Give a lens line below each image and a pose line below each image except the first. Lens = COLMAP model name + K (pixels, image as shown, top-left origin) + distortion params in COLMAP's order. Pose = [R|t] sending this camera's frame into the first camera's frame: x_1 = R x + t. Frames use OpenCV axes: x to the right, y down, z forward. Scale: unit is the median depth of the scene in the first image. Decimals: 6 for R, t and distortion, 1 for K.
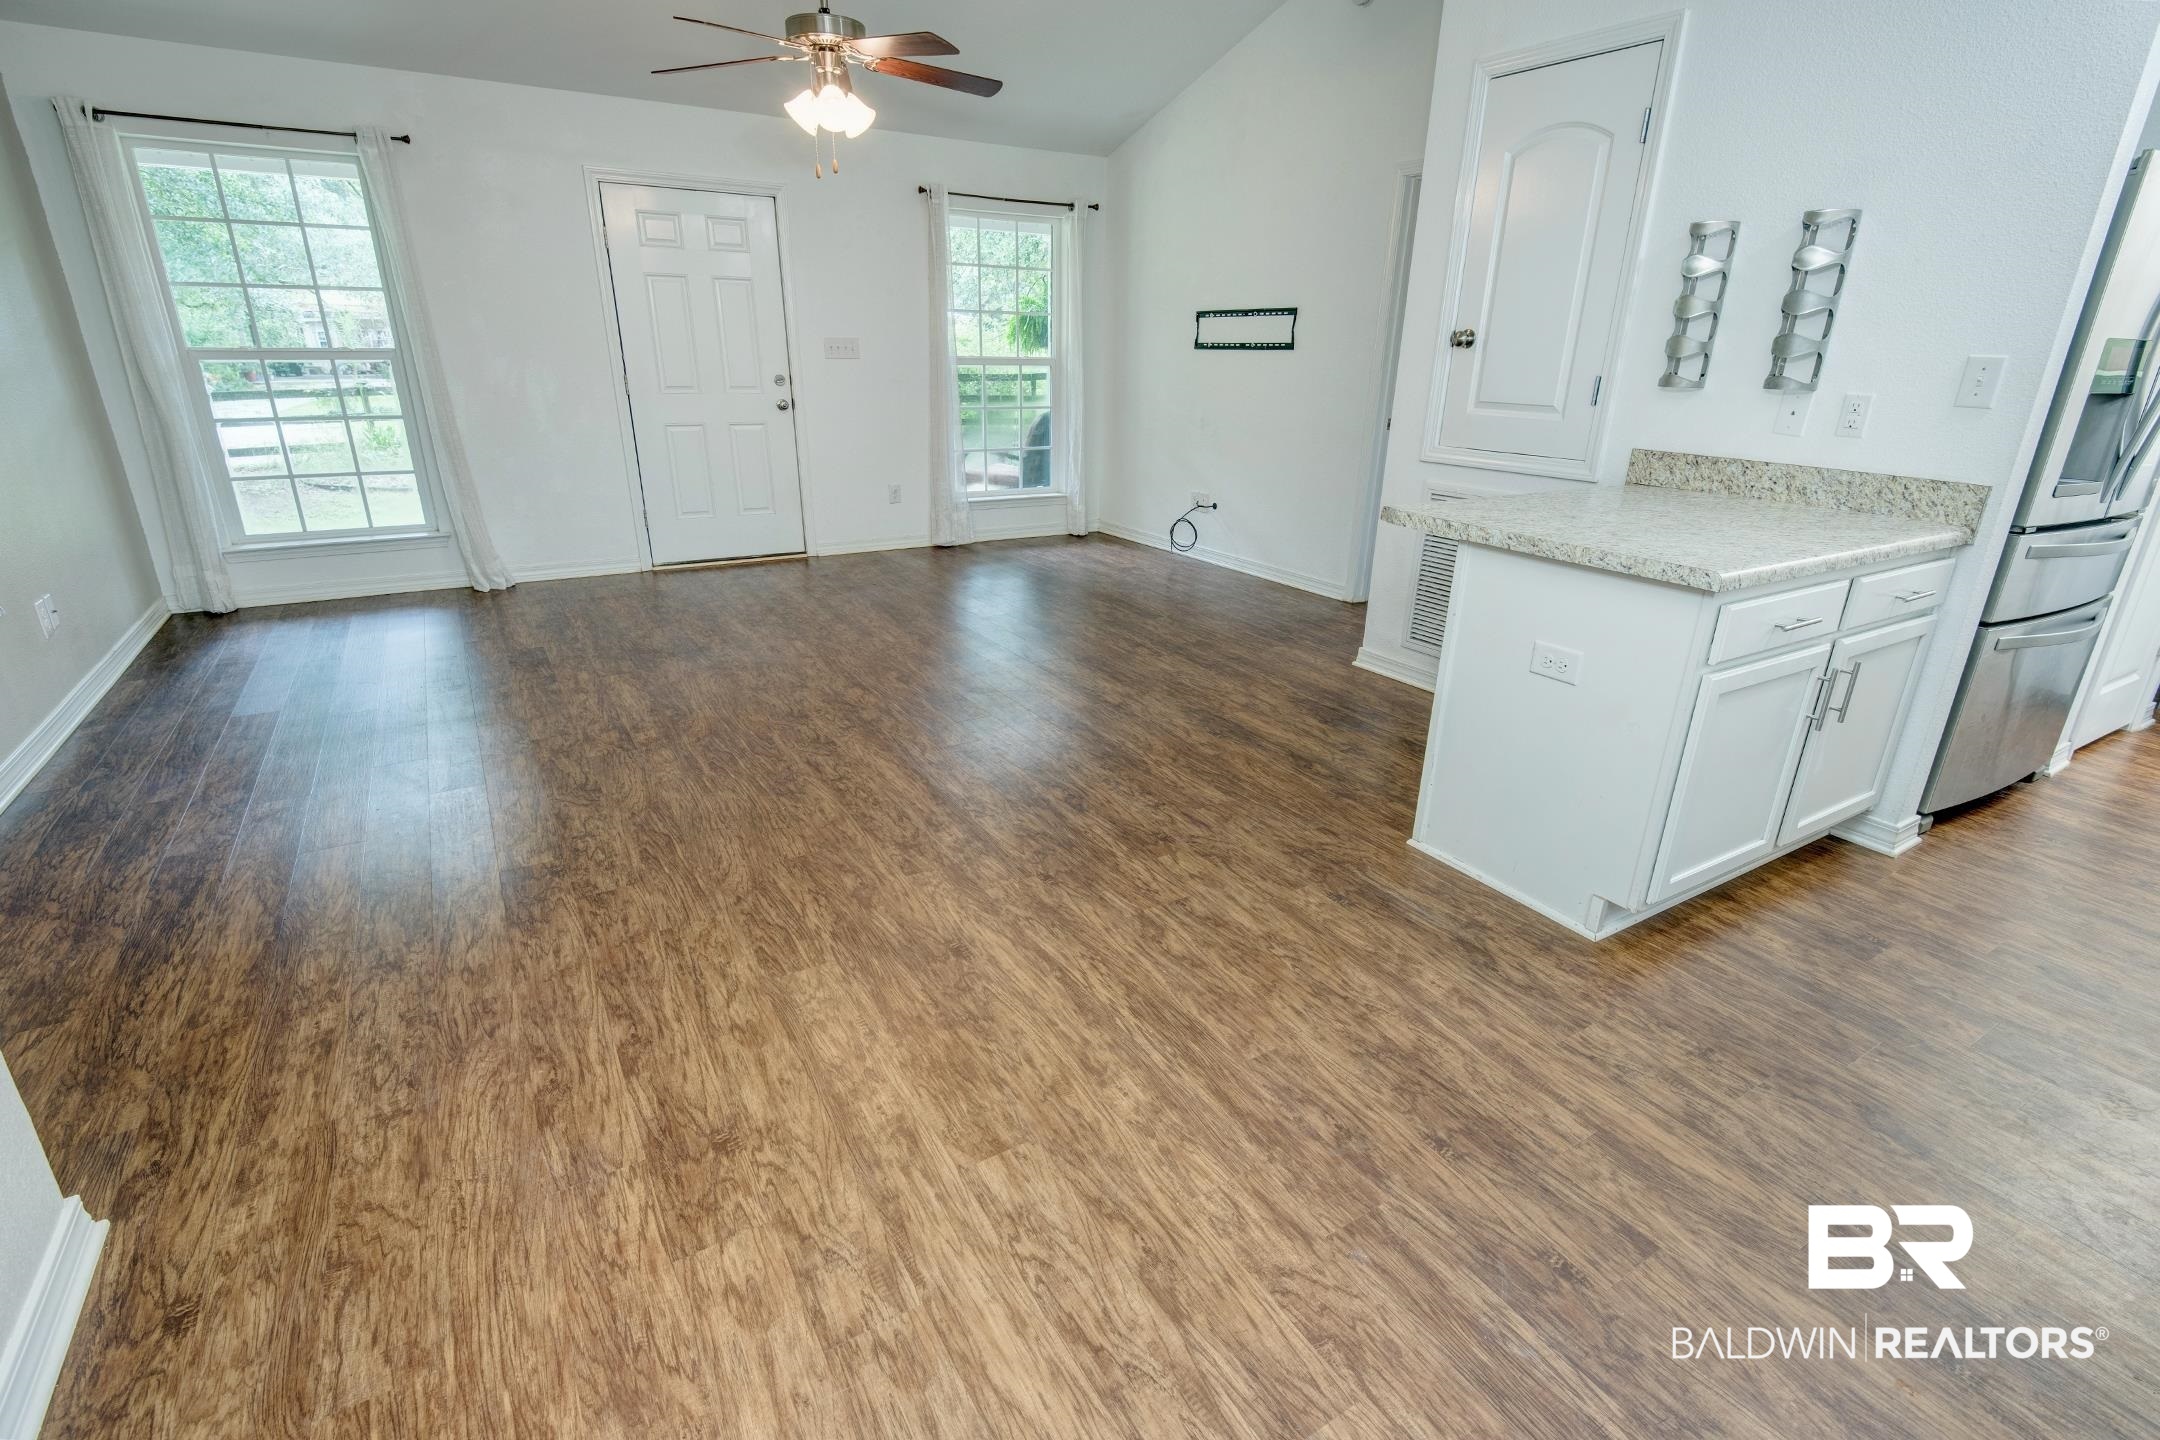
lens RADIAL K [[993.5, 0, 1074.1], [0, 993.5, 732.4], [0, 0, 1]] dist [-0.008559, -0.001635]
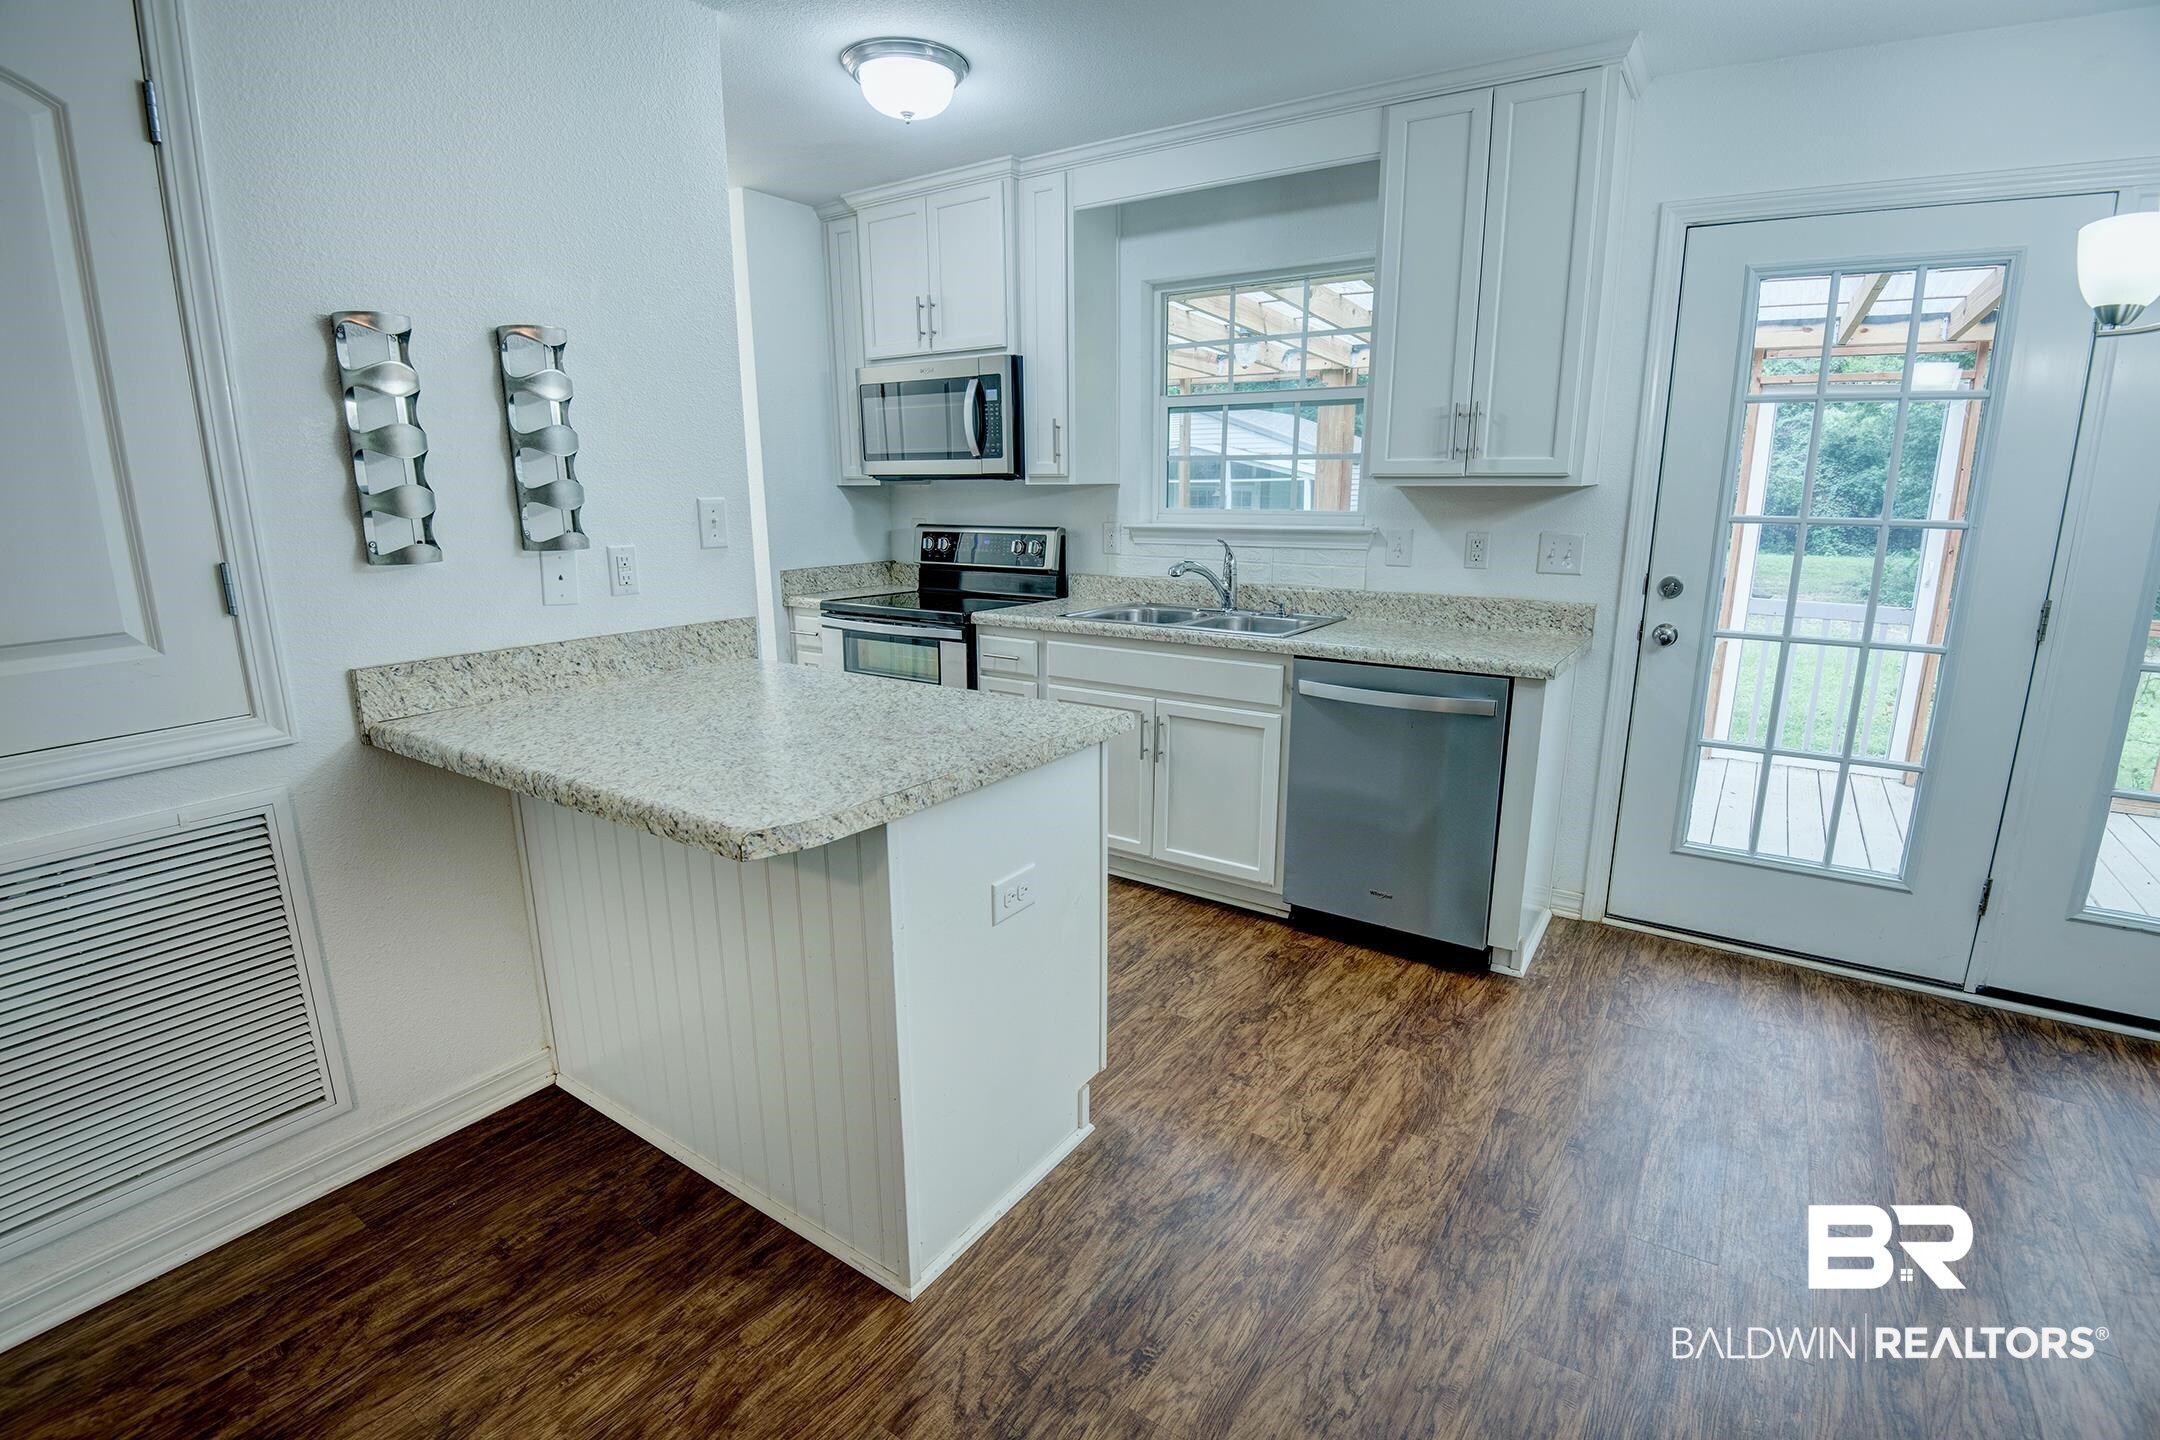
lens RADIAL K [[993.5, 0, 1088.0], [0, 993.5, 717.9], [0, 0, 1]] dist [-0.008559, -0.001635]
pose [[-0.421129, -0.221192, 0.879616, -0.142390], [0.329490, 0.866244, 0.375577, -0.346236], [-0.845037, 0.447991, -0.291919, 0.835075]]
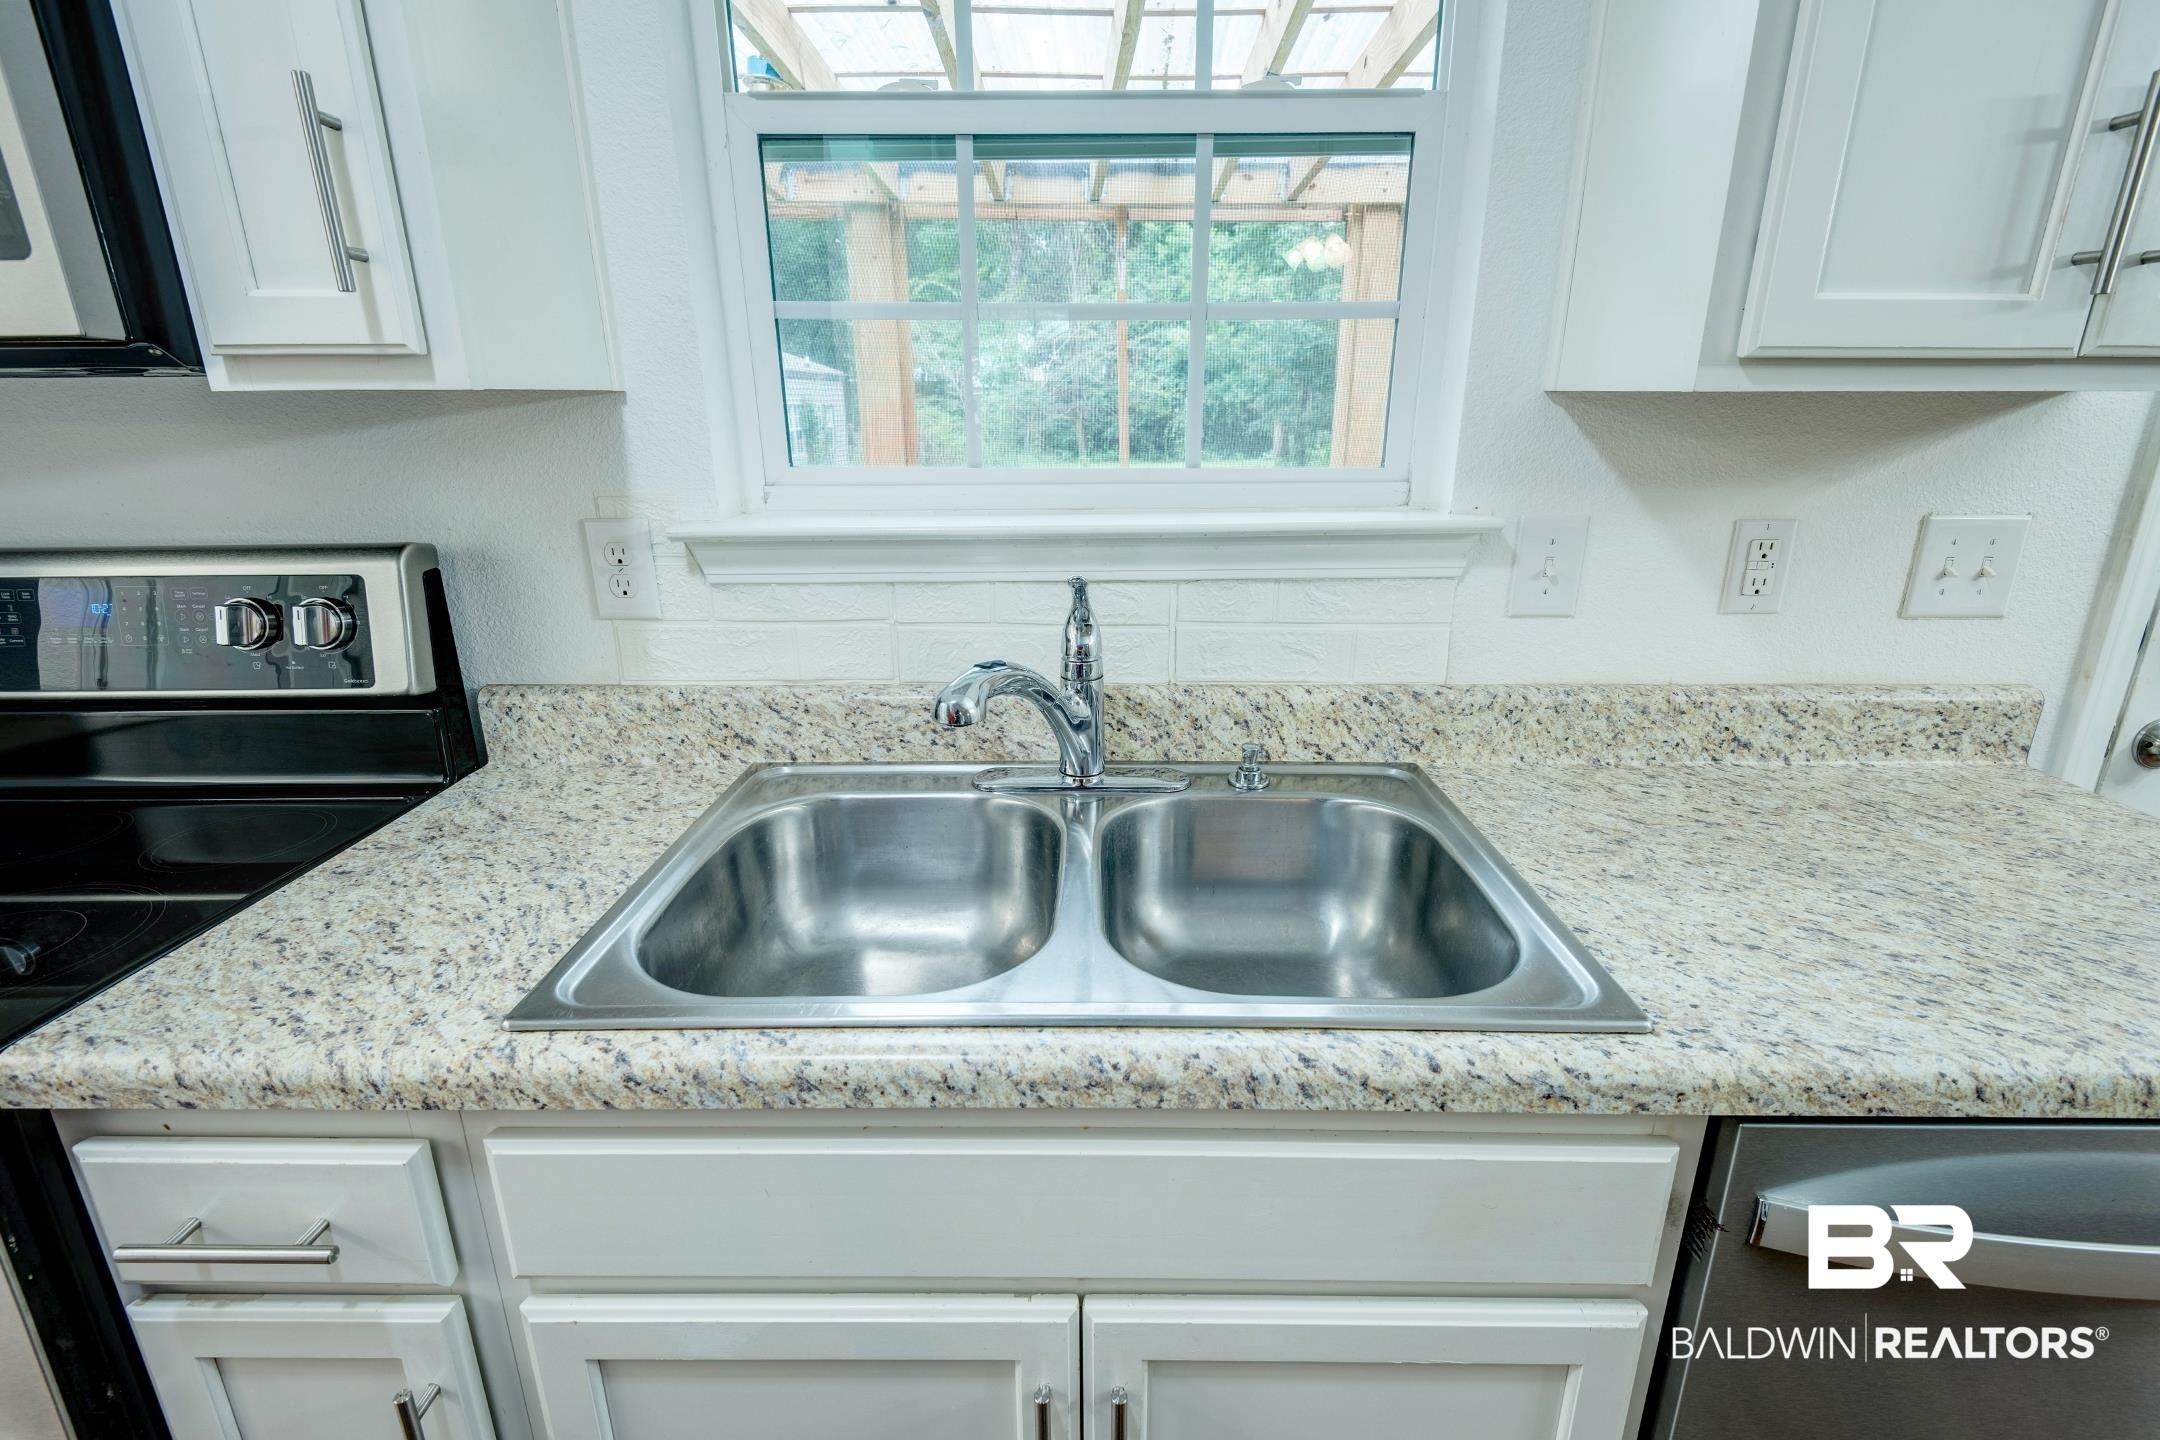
lens RADIAL K [[993.5, 0, 1097.5], [0, 993.5, 712.3], [0, 0, 1]] dist [-0.008559, -0.001635]
pose [[-0.859244, -0.167808, 0.483261, 0.644256], [0.176818, 0.789025, 0.588366, -0.212145], [-0.480037, 0.590999, -0.648293, 0.535672]]
